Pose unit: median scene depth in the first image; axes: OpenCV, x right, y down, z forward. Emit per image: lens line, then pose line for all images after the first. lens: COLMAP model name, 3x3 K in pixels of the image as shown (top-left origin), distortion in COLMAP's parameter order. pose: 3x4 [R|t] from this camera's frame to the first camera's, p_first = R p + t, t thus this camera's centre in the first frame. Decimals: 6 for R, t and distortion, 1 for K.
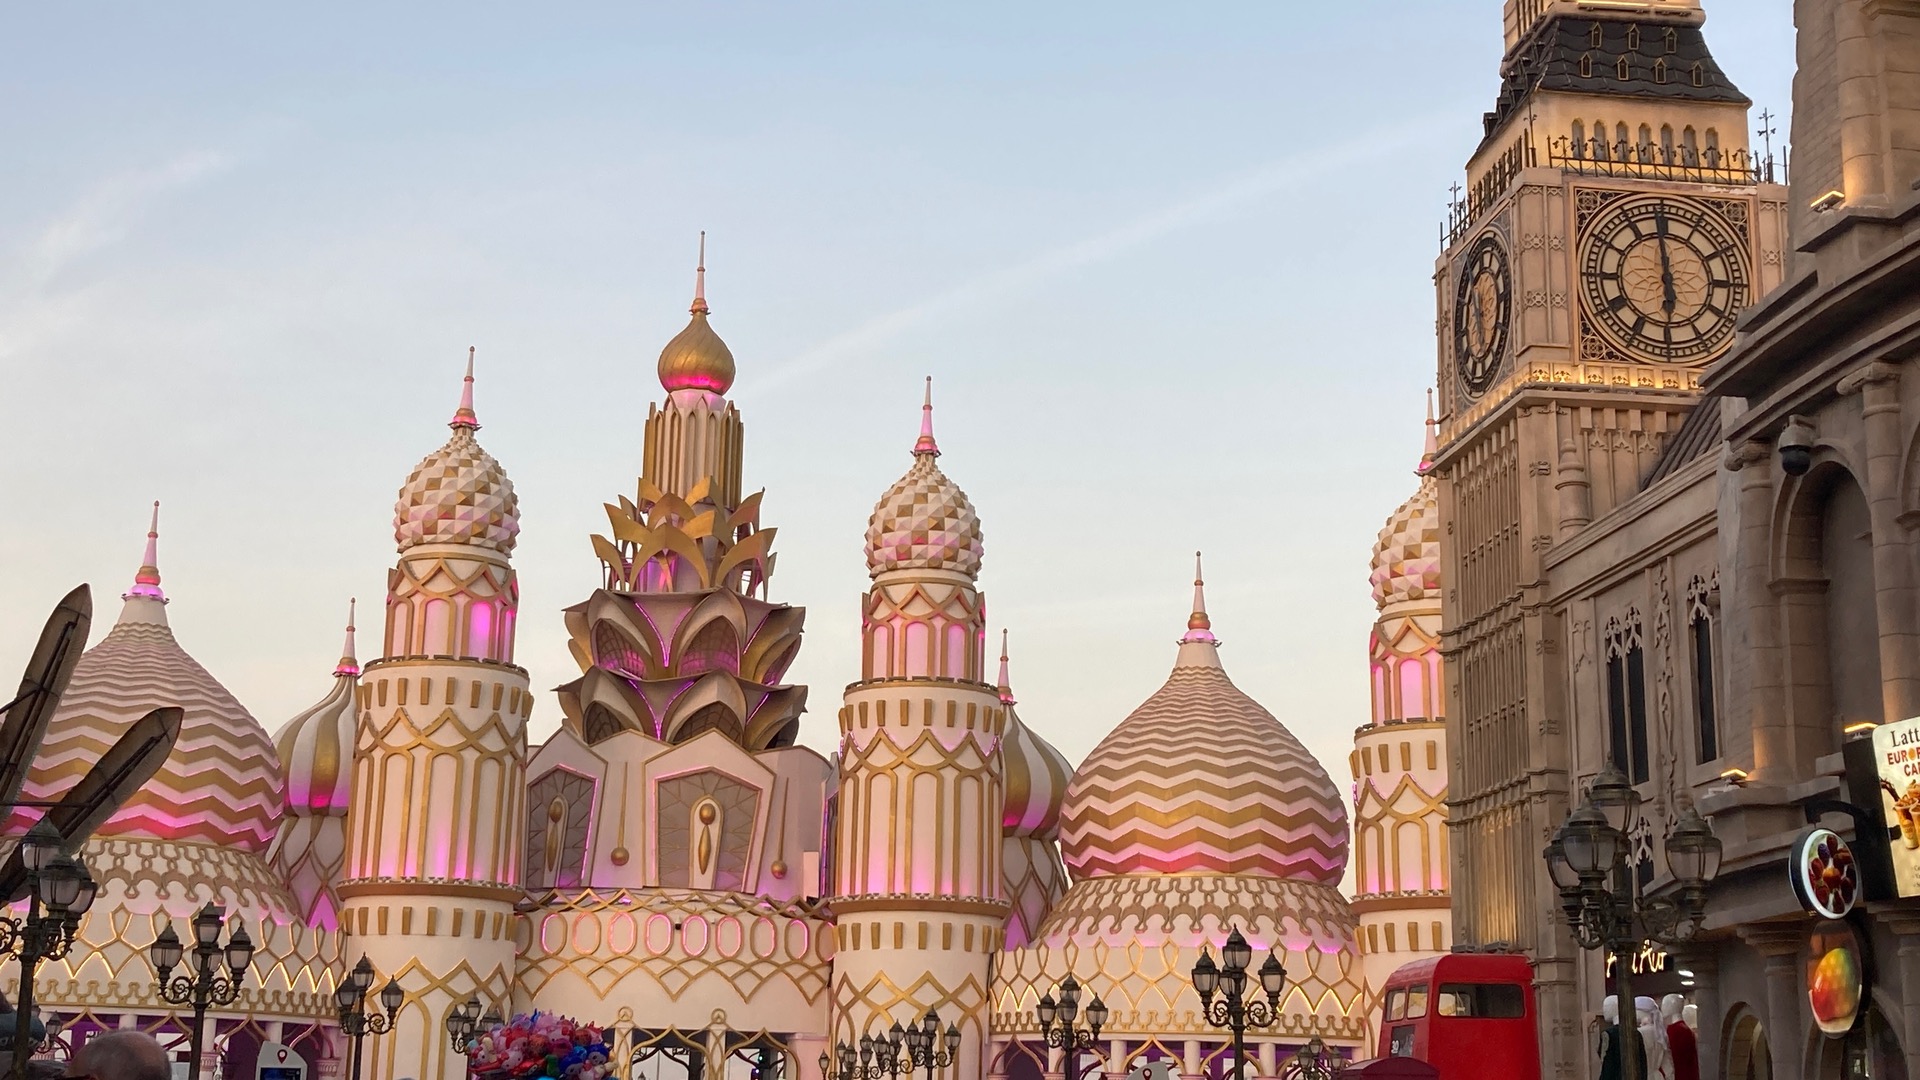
lens RADIAL K [[2407.6, 0, 958.3], [0, 2407.6, 499.8], [0, 0, 1]] dist [0.209594, -1.054543]
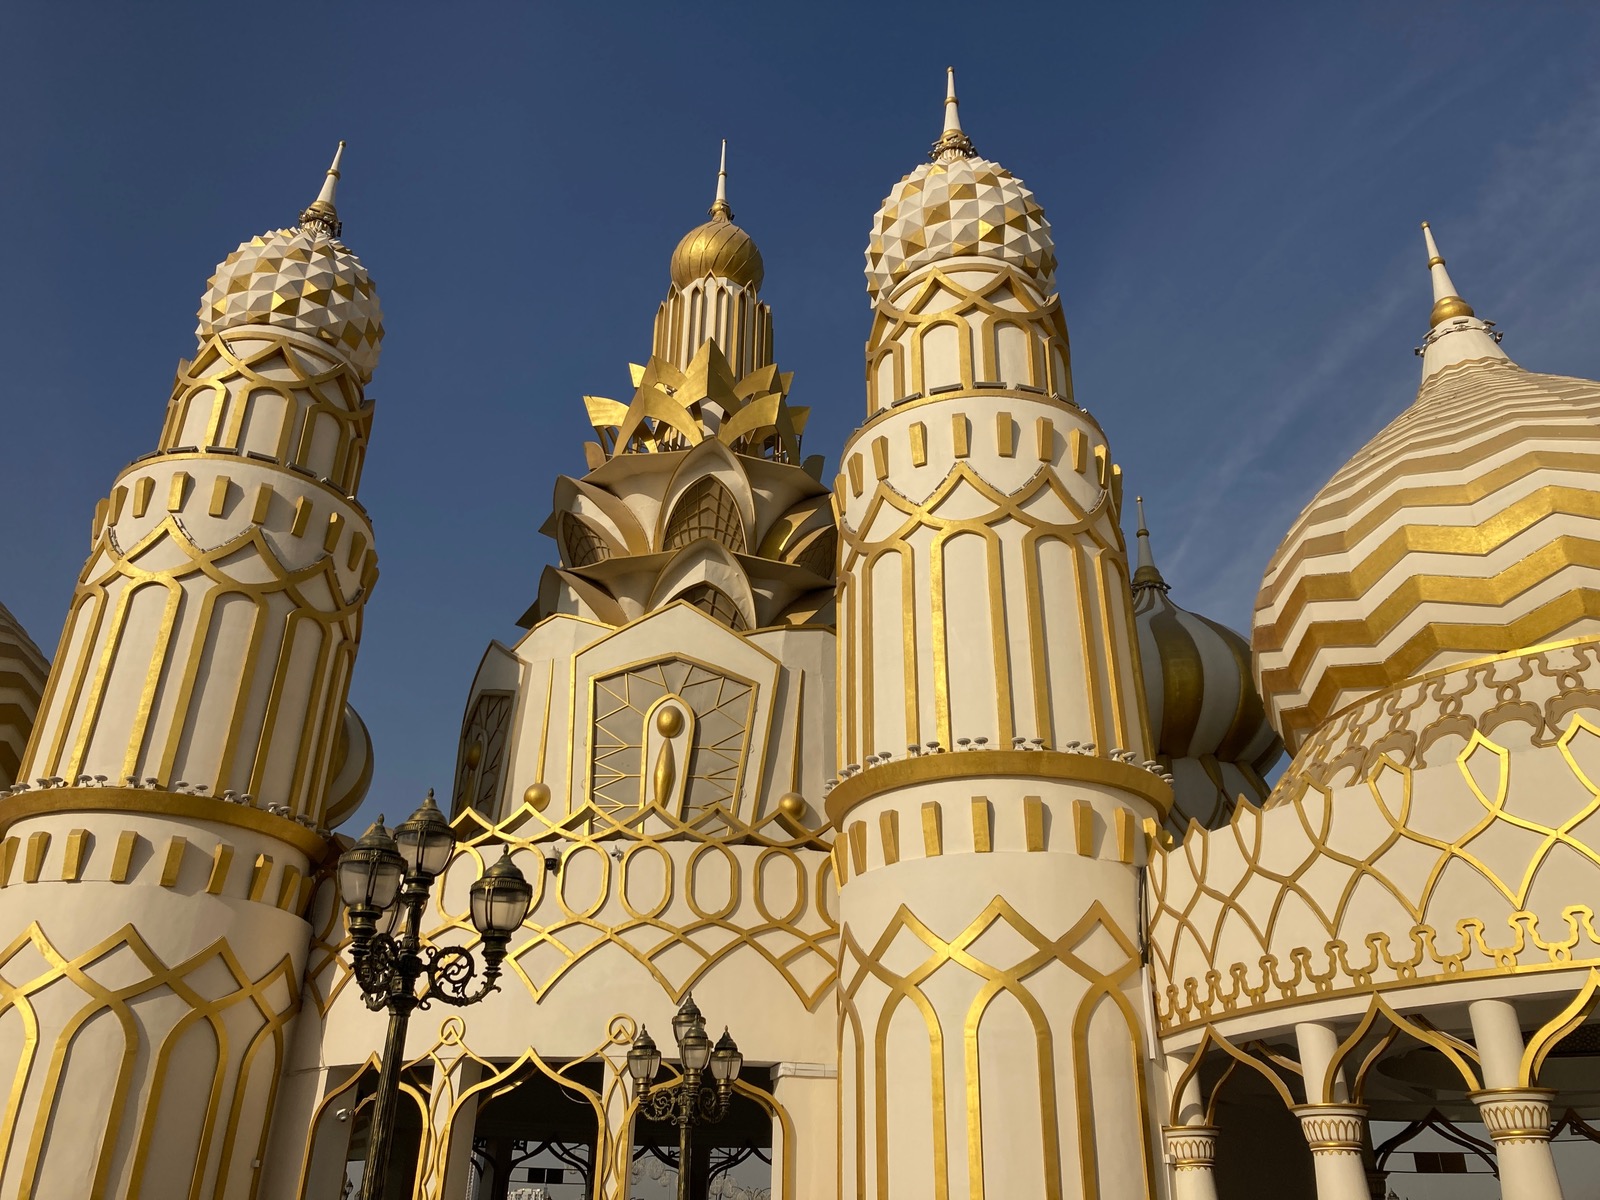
lens RADIAL K [[1301.0, 0, 805.0], [0, 1301.0, 566.3], [0, 0, 1]] dist [0.010883, 0.009072]
pose [[0.954146, -0.148239, -0.260060, 0.026312], [0.082978, 0.965705, -0.246027, 0.189692], [0.287612, 0.213166, 0.933723, 0.732518]]
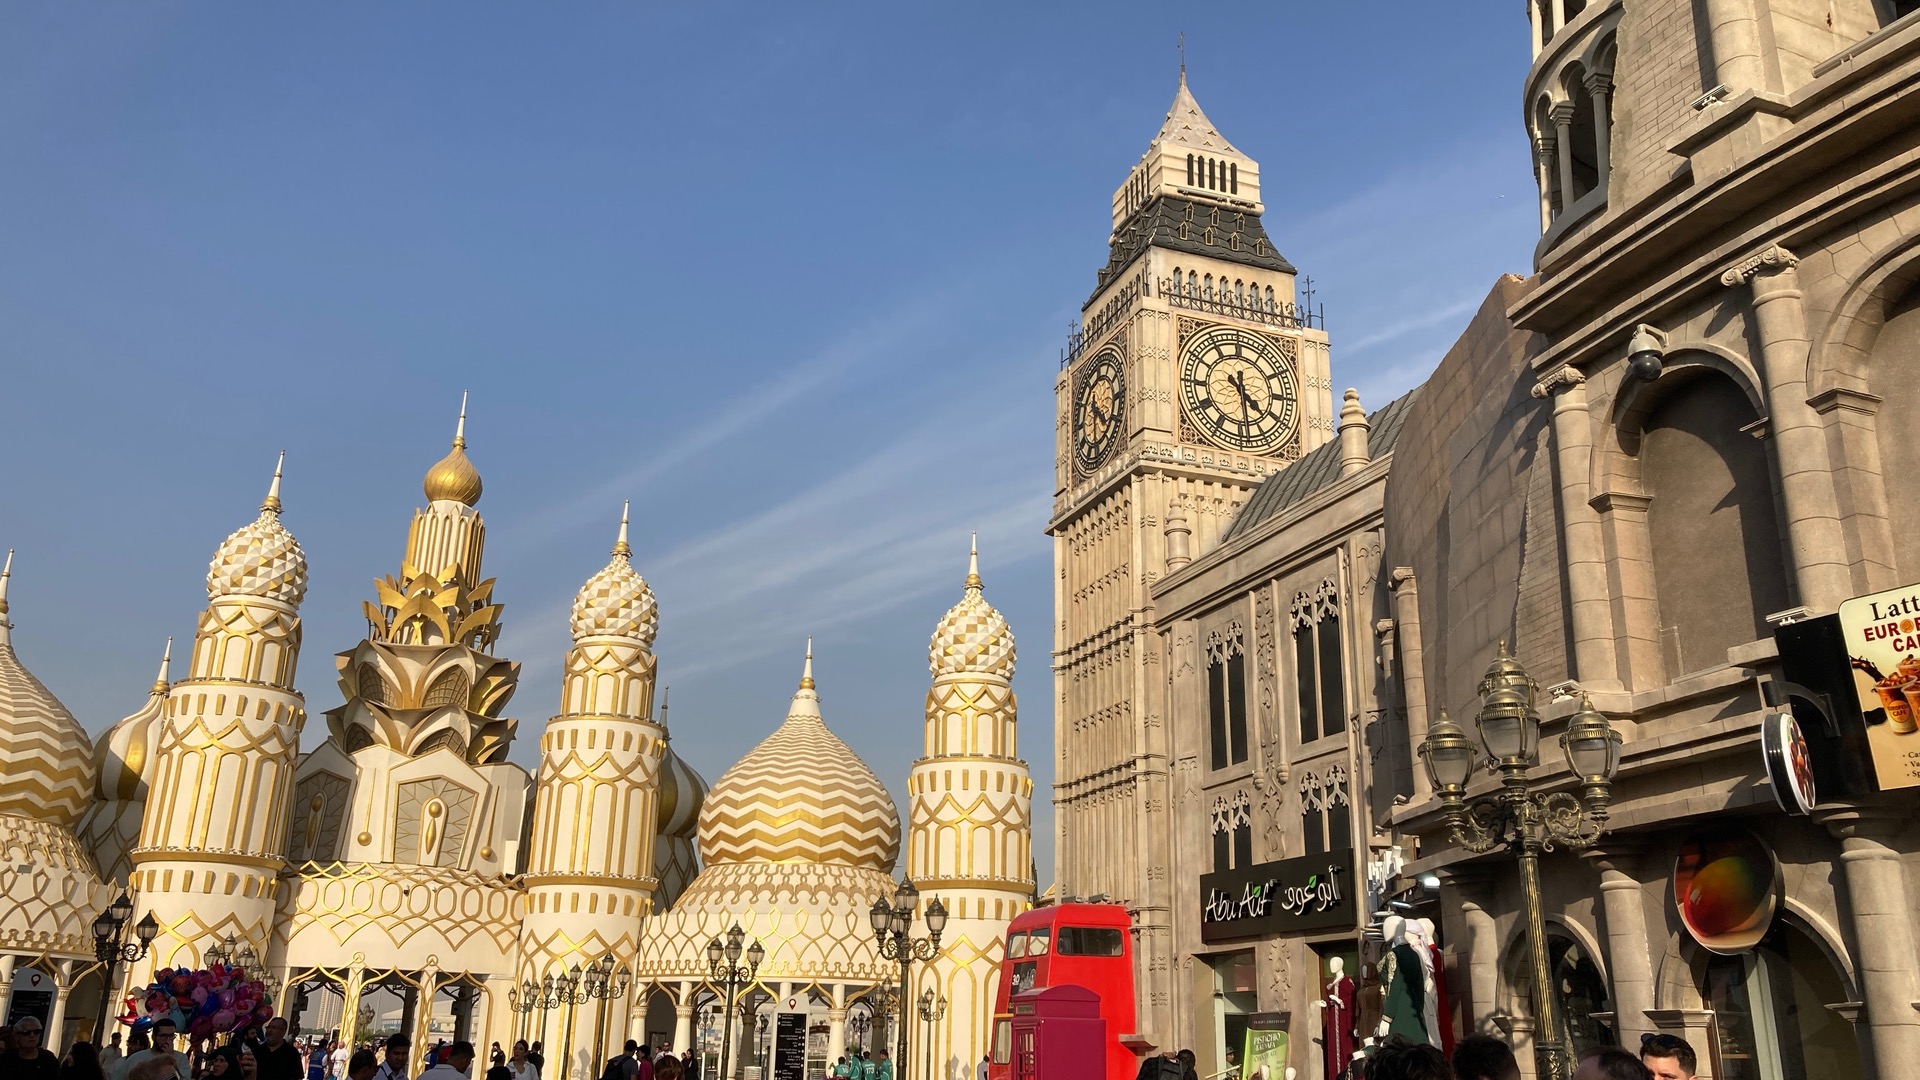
lens RADIAL K [[1550.4, 0, 957.5], [0, 1550.4, 500.5], [0, 0, 1]] dist [0.055226, -0.136904]
pose [[0.975916, 0.073569, 0.205366, -0.011170], [-0.056205, 0.994431, -0.089149, 0.020851], [-0.210781, 0.075459, 0.974617, 0.082233]]
